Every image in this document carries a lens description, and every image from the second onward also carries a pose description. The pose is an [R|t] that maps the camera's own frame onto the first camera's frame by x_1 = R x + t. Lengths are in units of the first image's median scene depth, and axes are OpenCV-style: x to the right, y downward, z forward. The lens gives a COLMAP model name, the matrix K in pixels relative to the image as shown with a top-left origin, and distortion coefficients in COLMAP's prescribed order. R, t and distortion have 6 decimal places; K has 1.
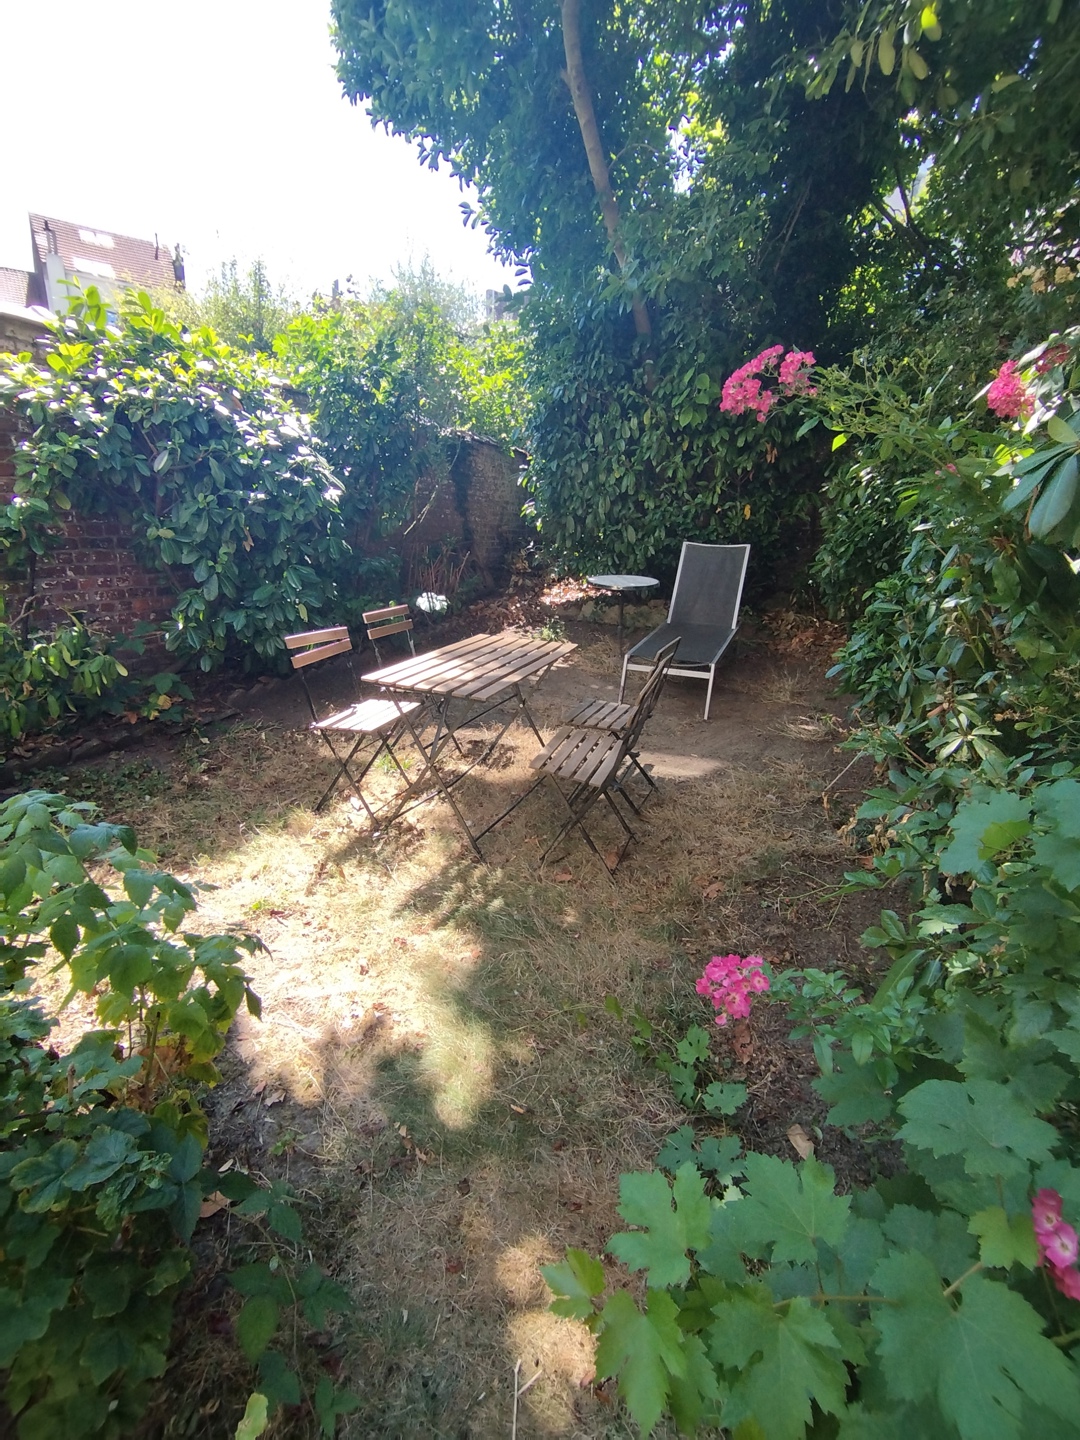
lens RADIAL K [[659.3, 0, 535.9], [0, 659.3, 717.8], [0, 0, 1]] dist [-0.004541, -0.000215]
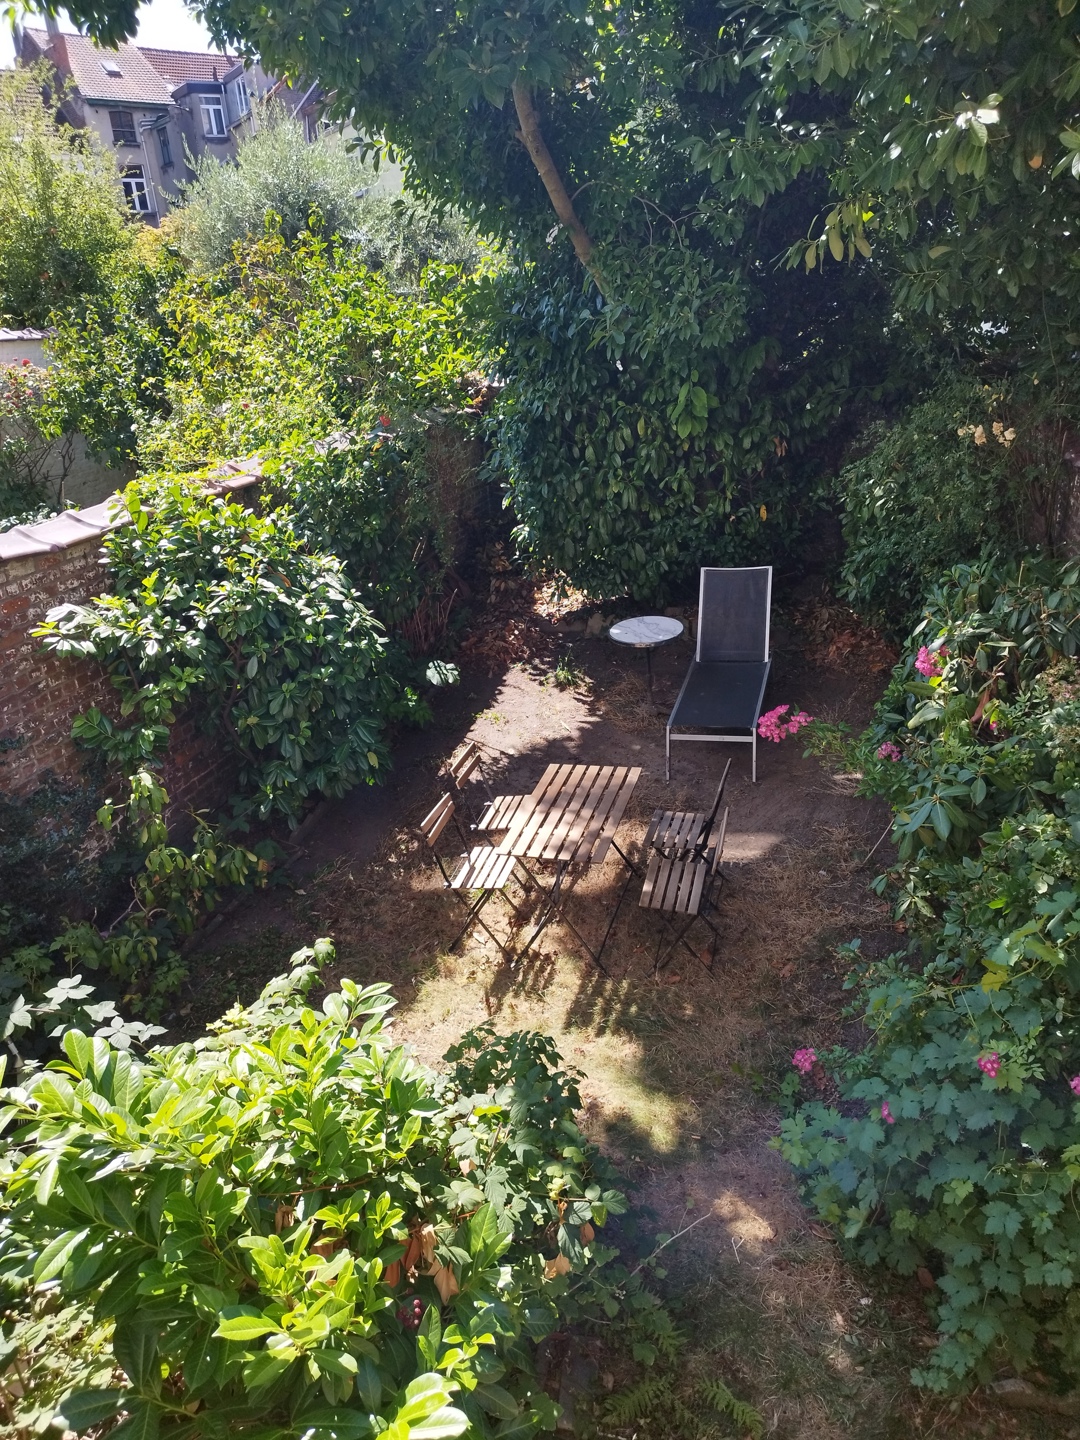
lens RADIAL K [[1013.4, 0, 543.4], [0, 1013.4, 720.2], [0, 0, 1]] dist [0.015385, 0.000287]
pose [[0.986187, -0.155097, 0.058139, -0.181416], [0.150187, 0.985333, 0.081014, -0.336178], [-0.069851, -0.071163, 0.995016, -0.684909]]
